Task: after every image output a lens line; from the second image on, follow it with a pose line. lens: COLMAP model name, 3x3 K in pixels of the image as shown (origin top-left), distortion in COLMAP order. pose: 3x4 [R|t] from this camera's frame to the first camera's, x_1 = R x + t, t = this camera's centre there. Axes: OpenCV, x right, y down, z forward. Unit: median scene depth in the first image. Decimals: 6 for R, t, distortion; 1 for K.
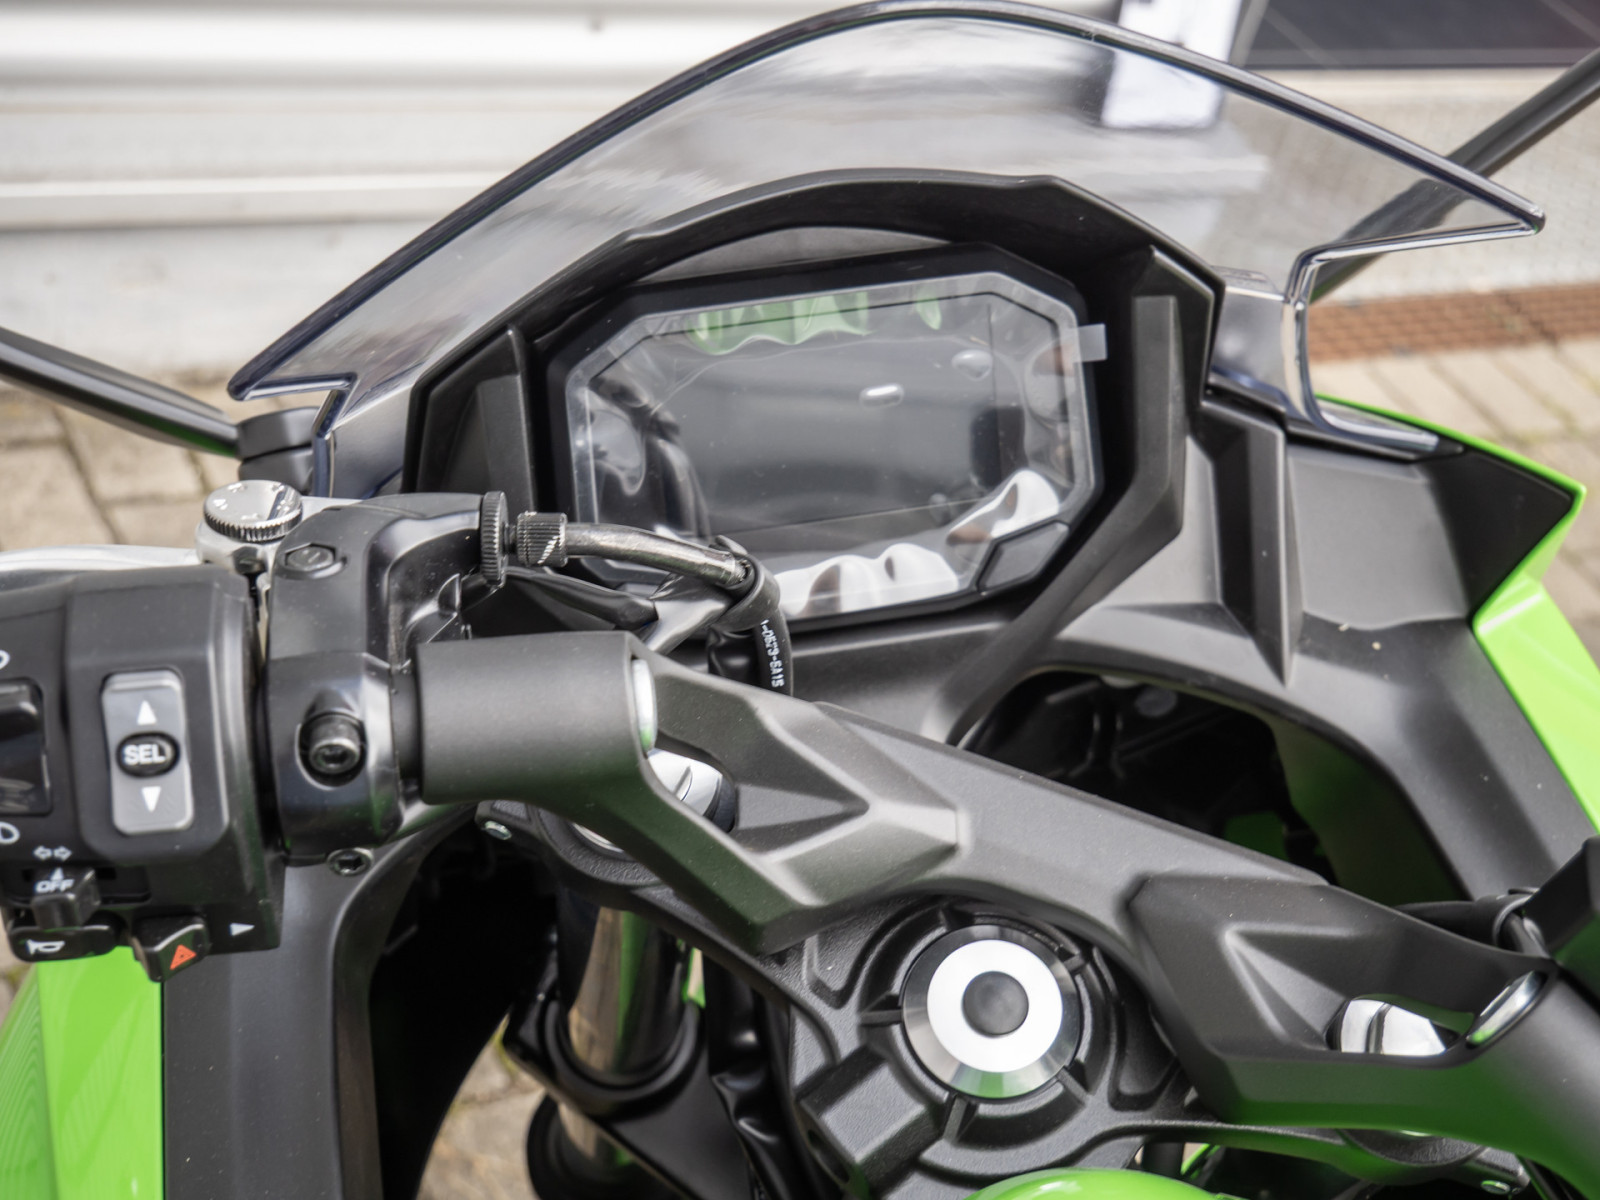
lens RADIAL K [[2608.4, 0, 795.5], [0, 2608.4, 620.9], [0, 0, 1]] dist [0.016032, 0.061919]
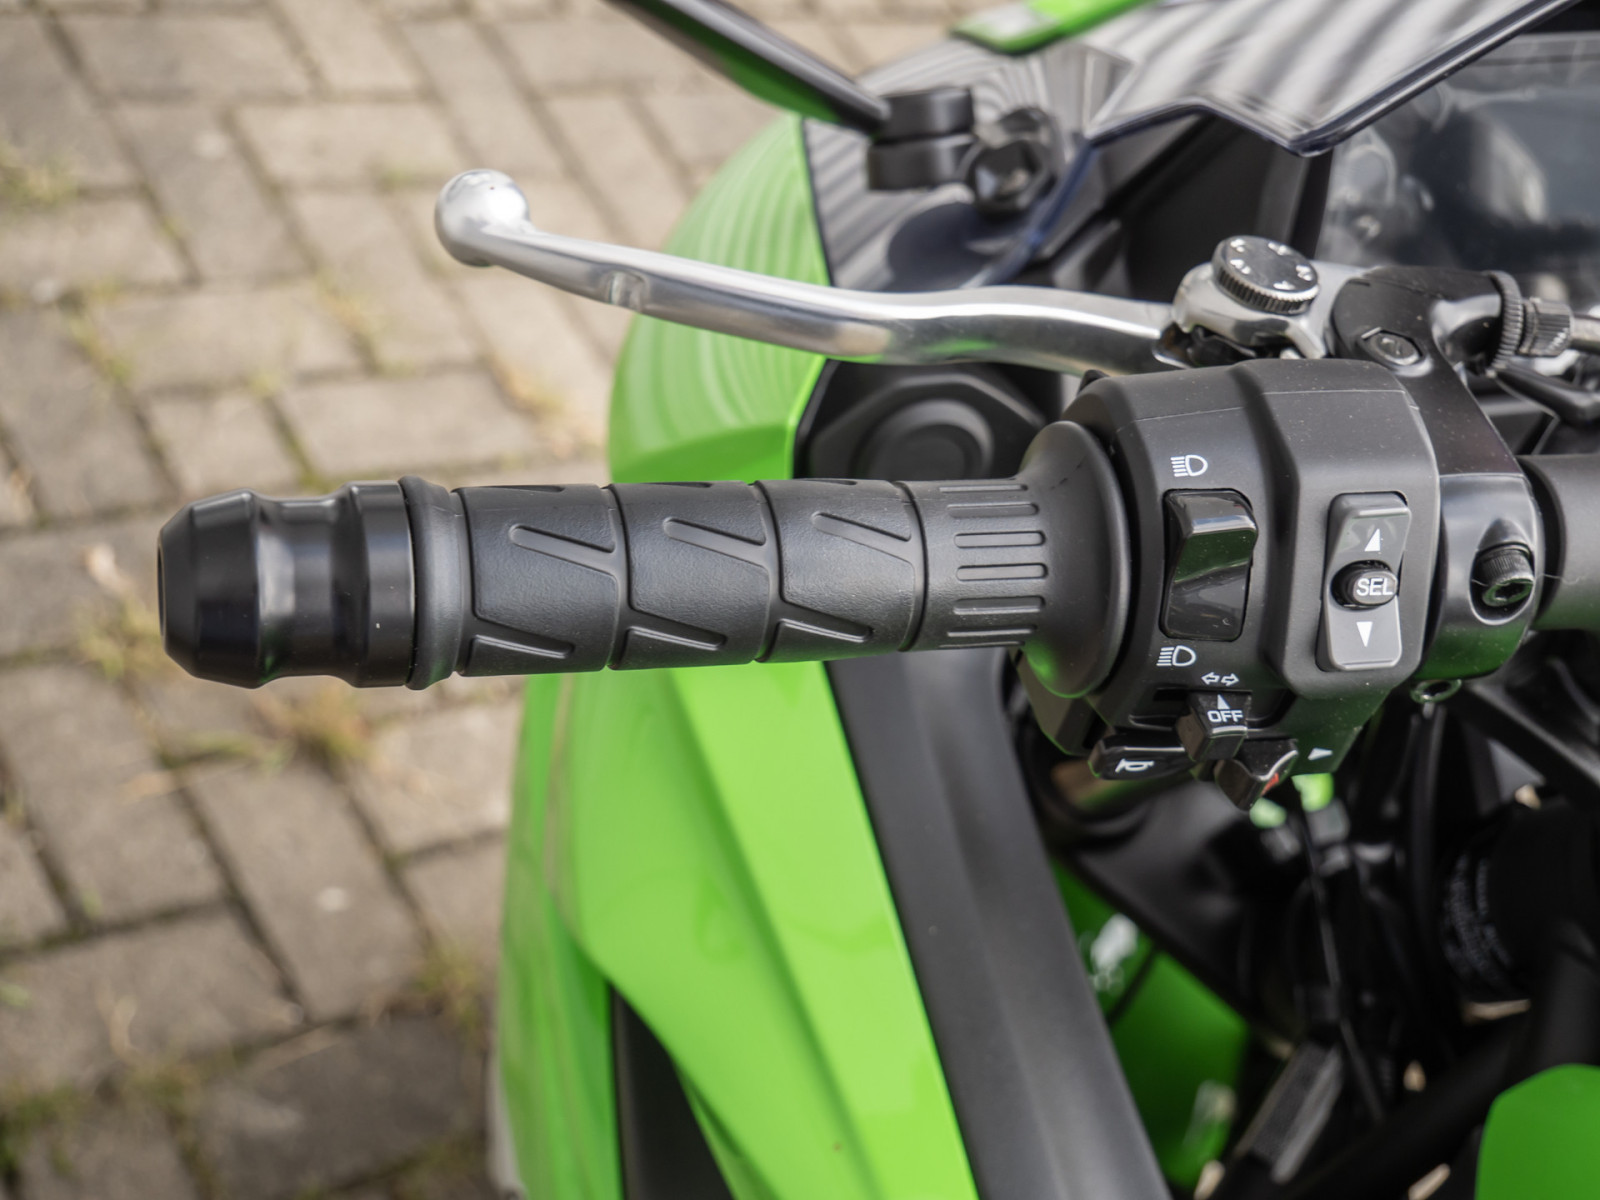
lens RADIAL K [[2608.4, 0, 795.5], [0, 2608.4, 620.9], [0, 0, 1]] dist [0.016032, 0.061919]
pose [[0.979424, 0.057924, 0.193321, -0.602883], [-0.090161, 0.982602, 0.162370, -0.064058], [-0.180552, -0.176459, 0.967607, 0.157362]]
